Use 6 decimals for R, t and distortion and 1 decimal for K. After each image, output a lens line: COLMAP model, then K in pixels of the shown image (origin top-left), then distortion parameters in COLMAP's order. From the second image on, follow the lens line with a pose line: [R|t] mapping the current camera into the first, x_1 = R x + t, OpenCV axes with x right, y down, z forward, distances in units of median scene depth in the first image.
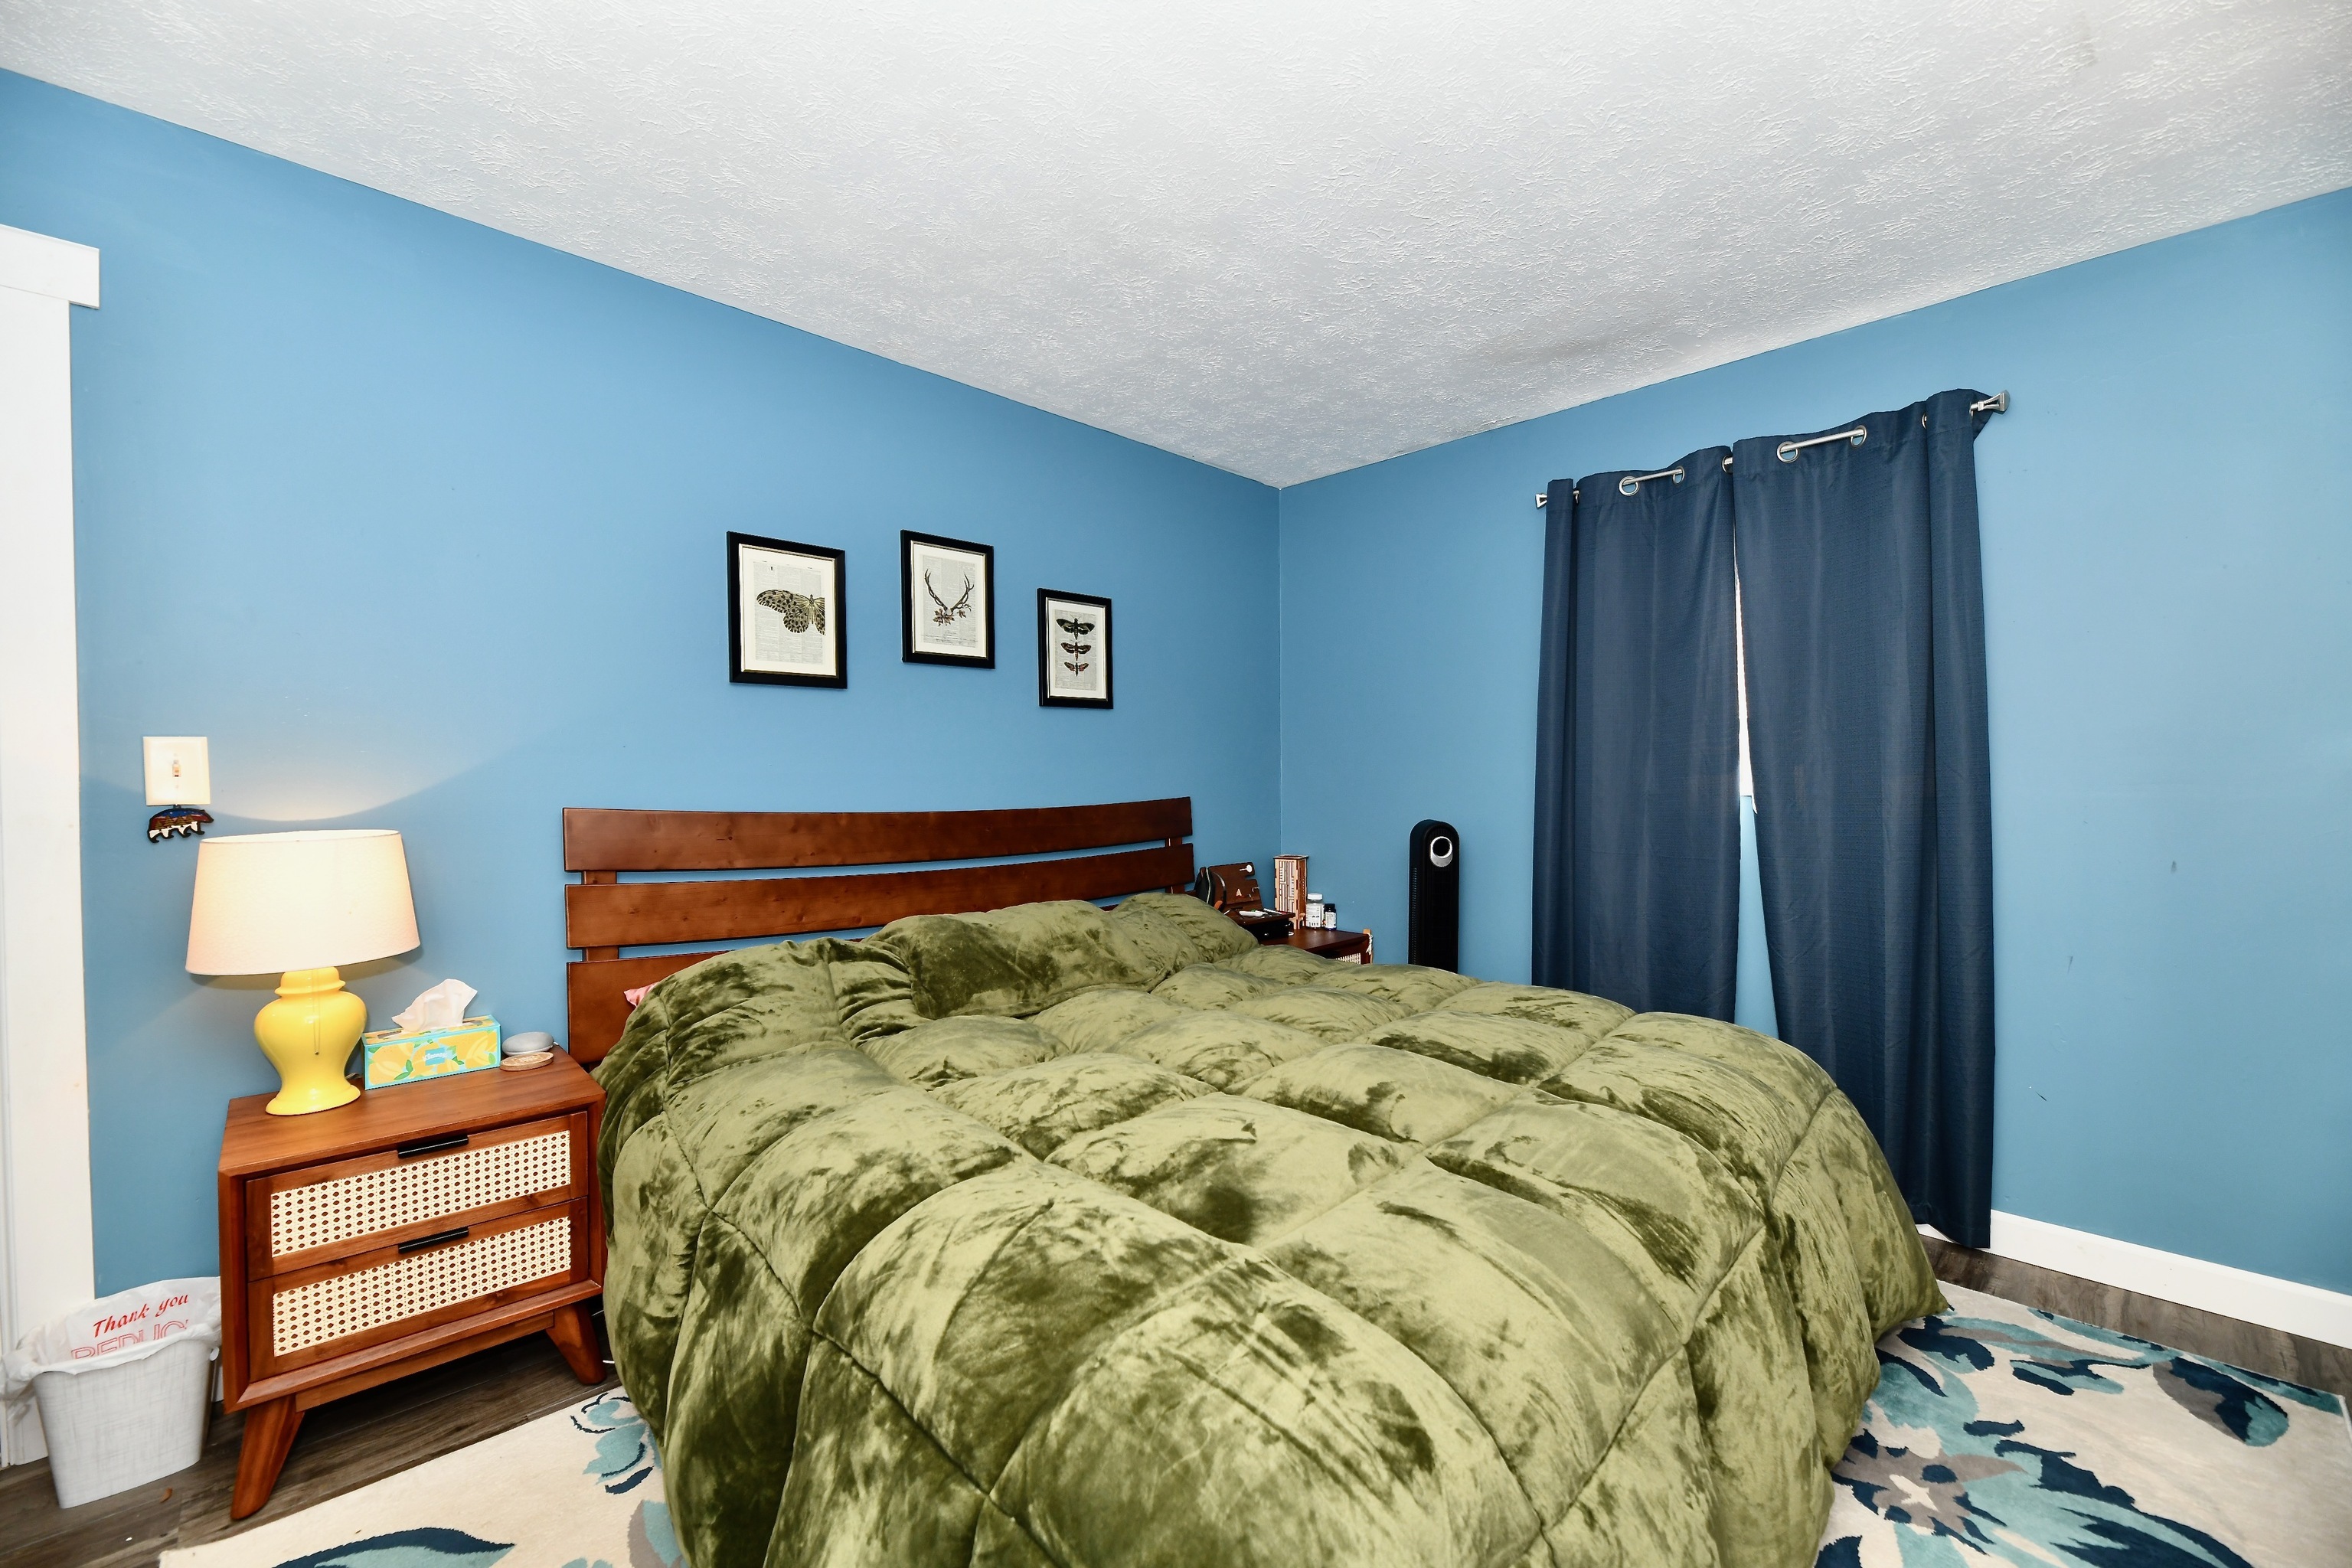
lens RADIAL K [[933.3, 0, 1176.0], [0, 933.3, 784.0], [0, 0, 1]] dist [-0.001456, -0.000265]
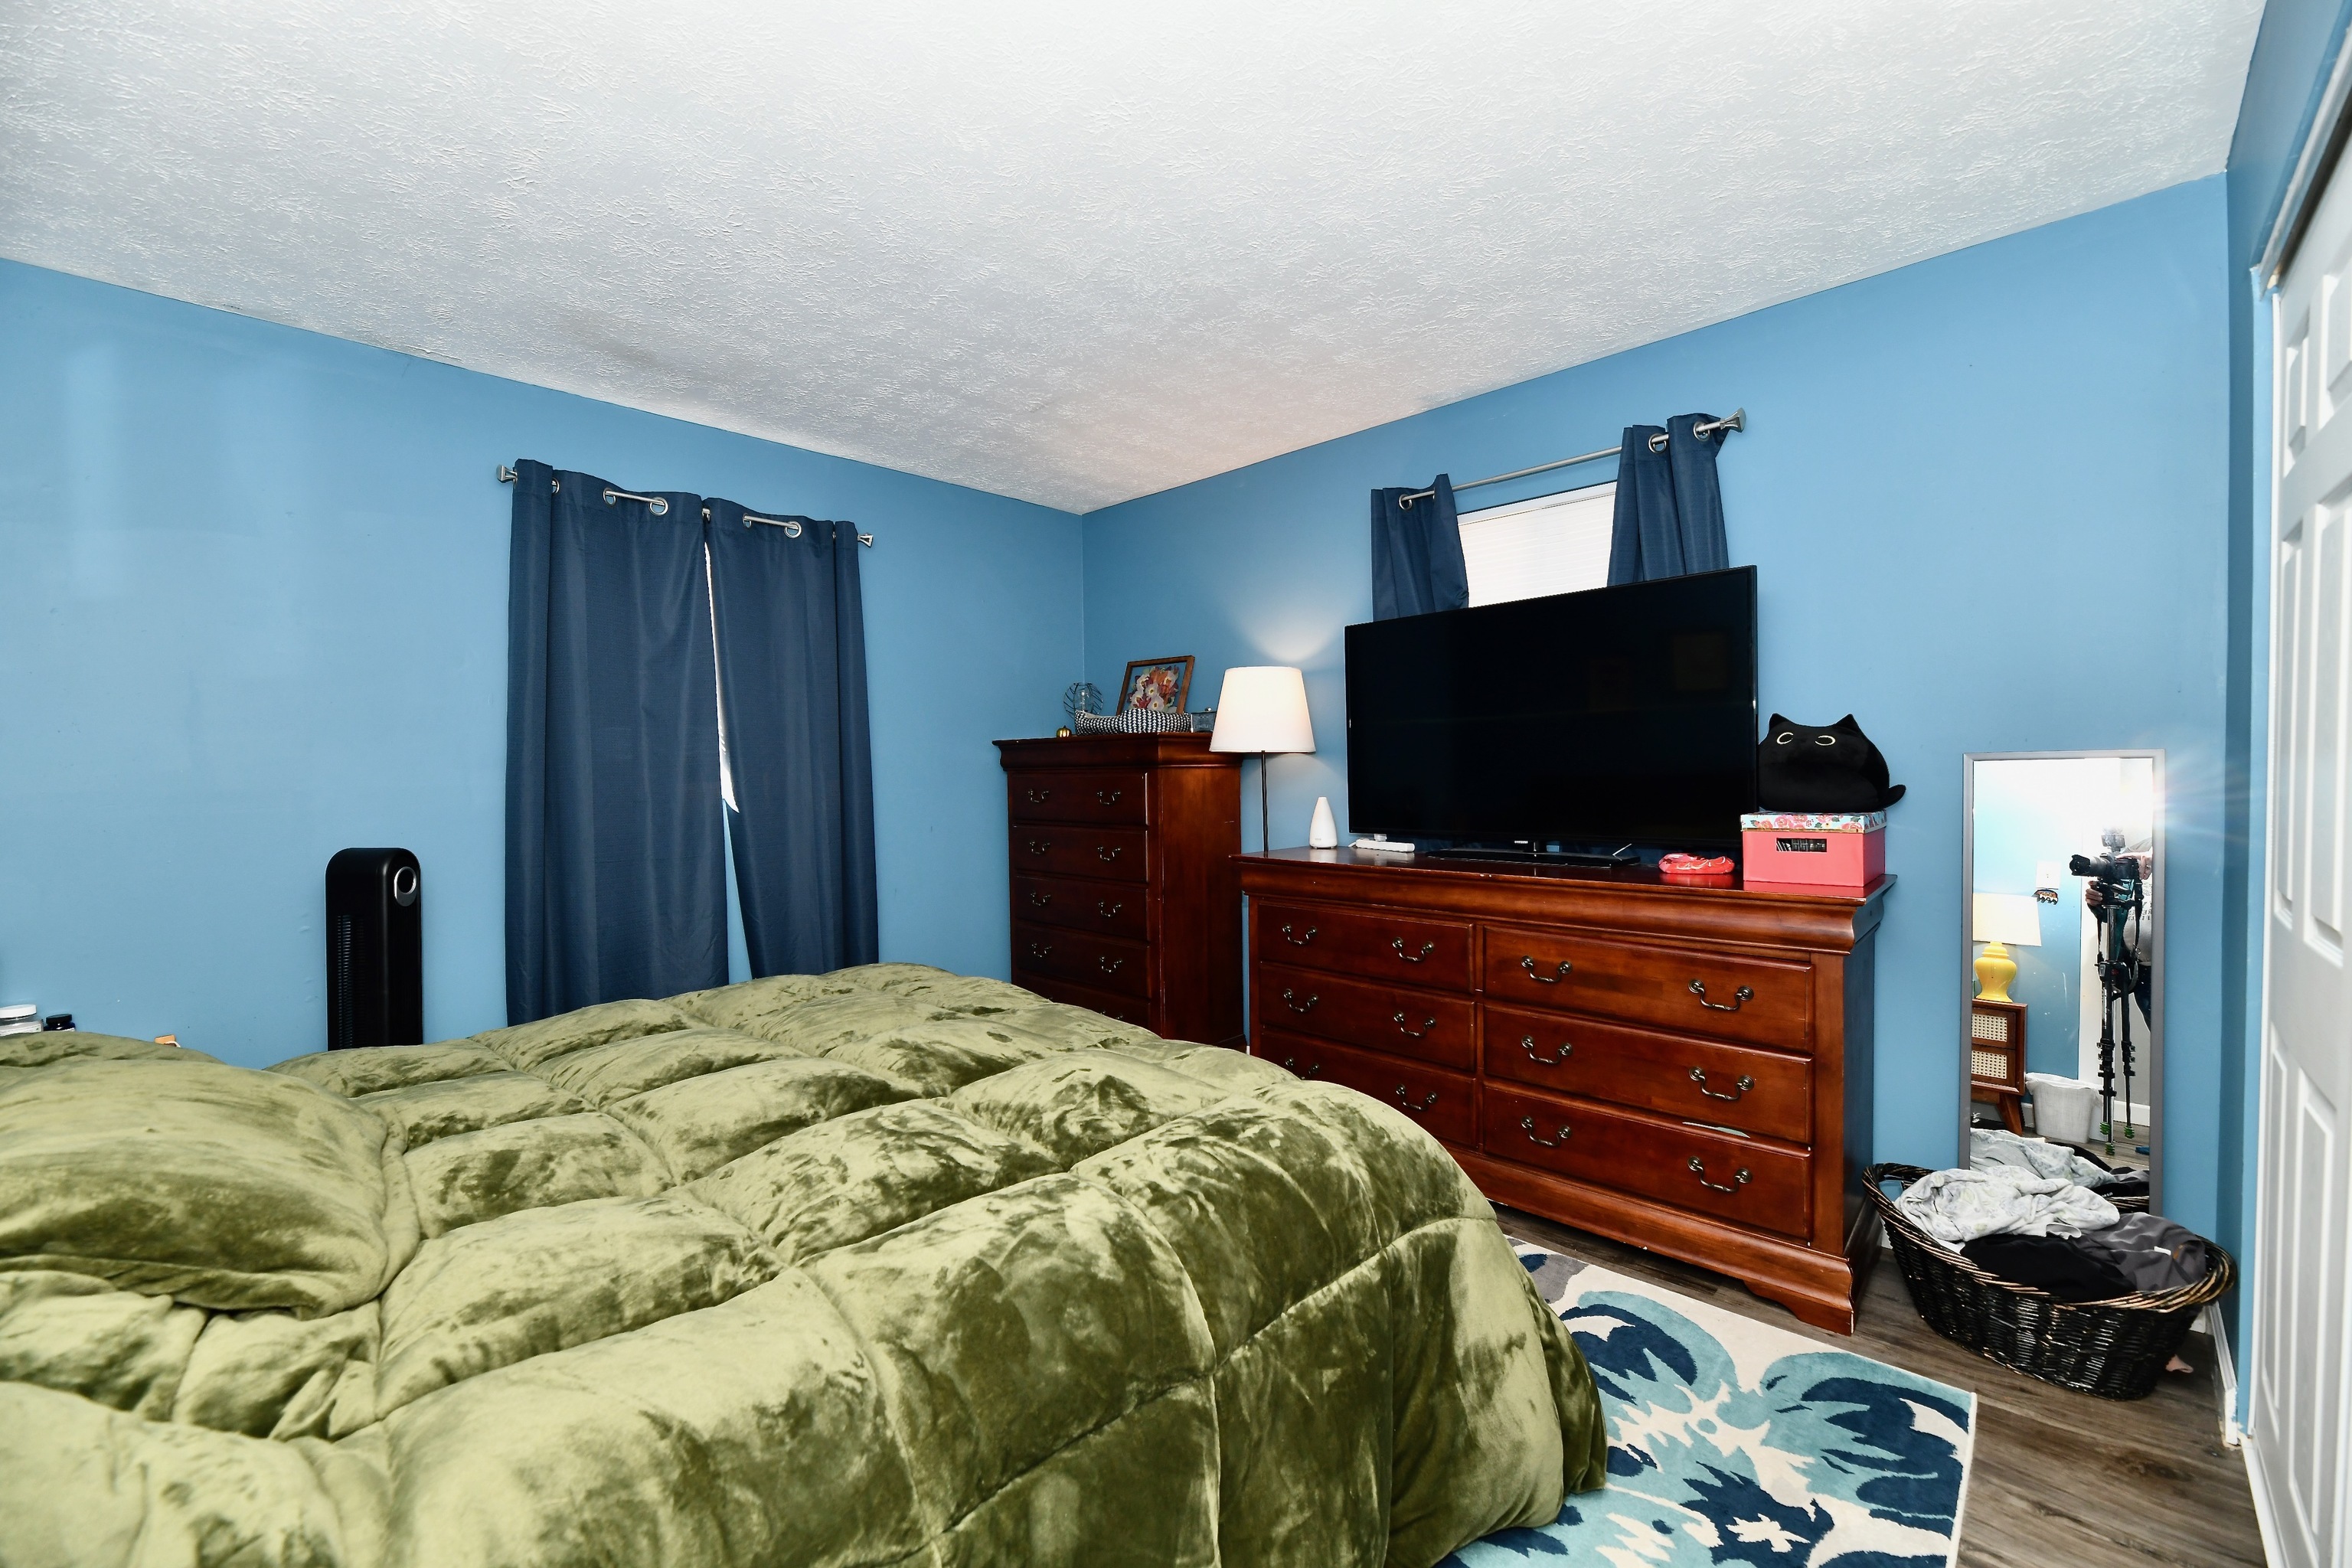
lens RADIAL K [[933.3, 0, 1176.0], [0, 933.3, 784.0], [0, 0, 1]] dist [-0.001456, -0.000265]
pose [[-0.016638, -0.010216, 0.999809, -0.586076], [0.019946, 0.999745, 0.010547, -0.009008], [-0.999663, 0.020118, -0.016430, 0.448411]]
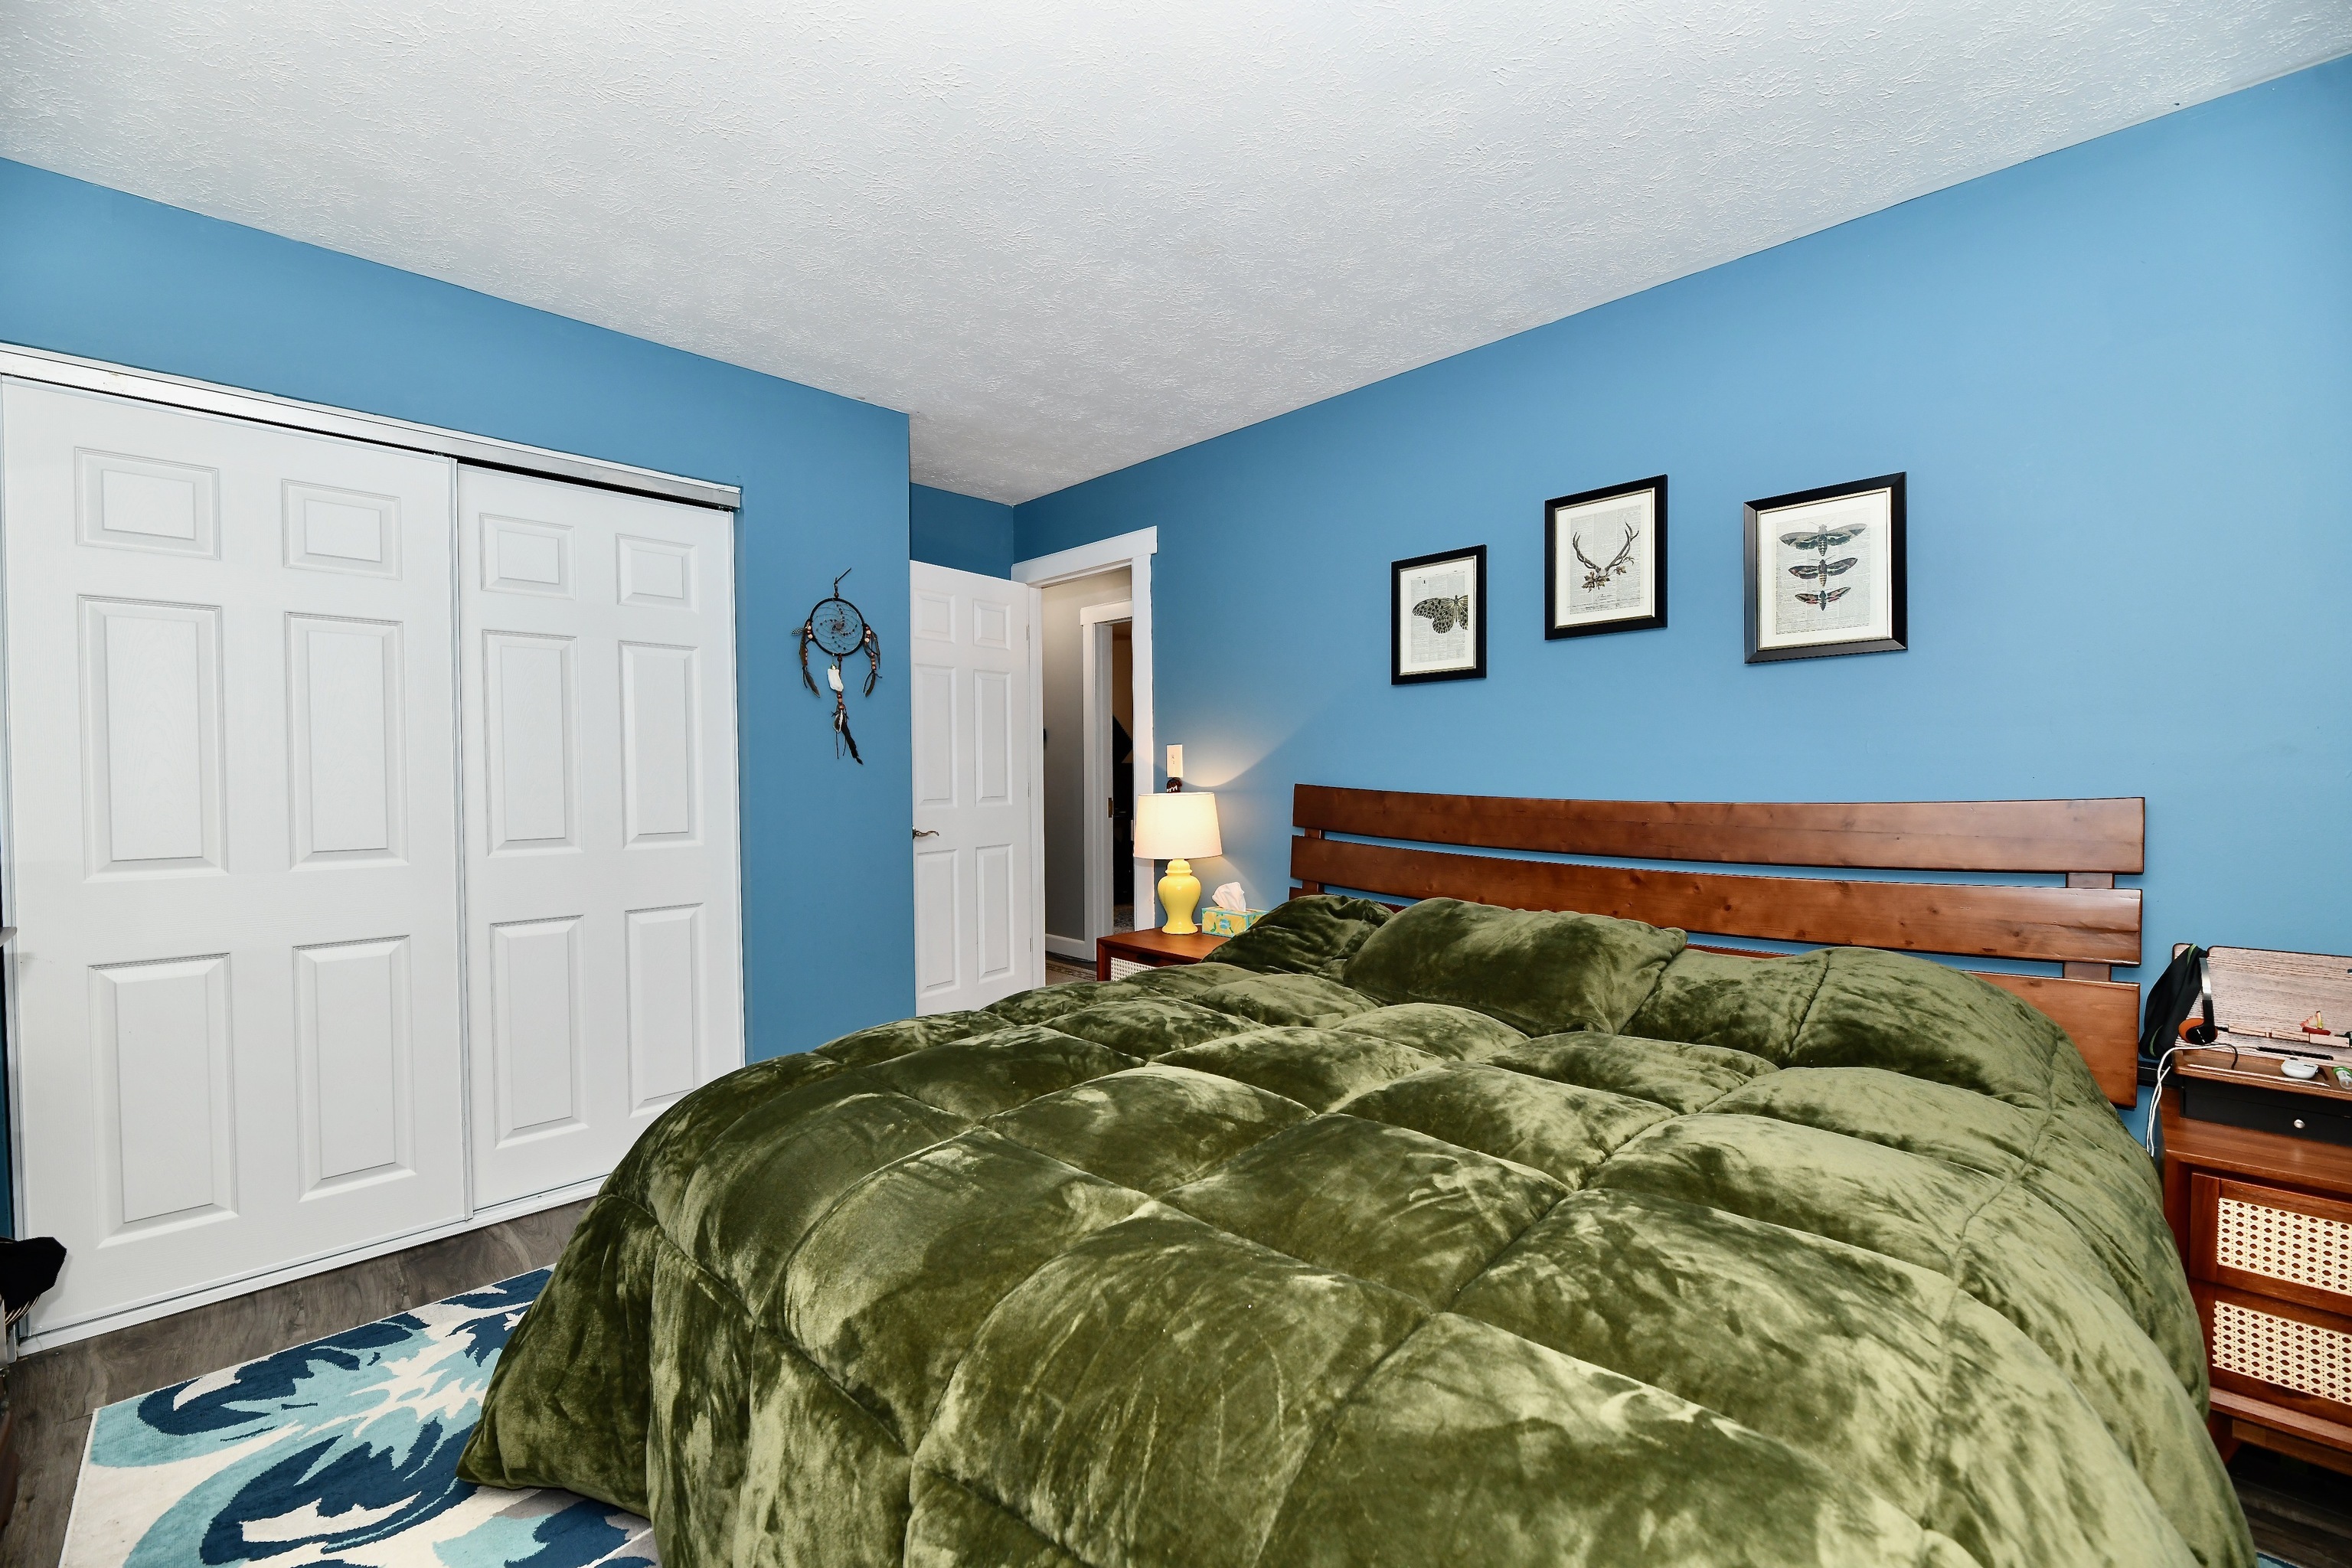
lens RADIAL K [[933.3, 0, 1176.0], [0, 933.3, 784.0], [0, 0, 1]] dist [-0.001456, -0.000265]
pose [[-0.000889, 0.026065, -0.999660, 0.657472], [-0.003025, 0.999656, 0.026068, -0.008257], [0.999995, 0.003048, -0.000810, 0.621123]]
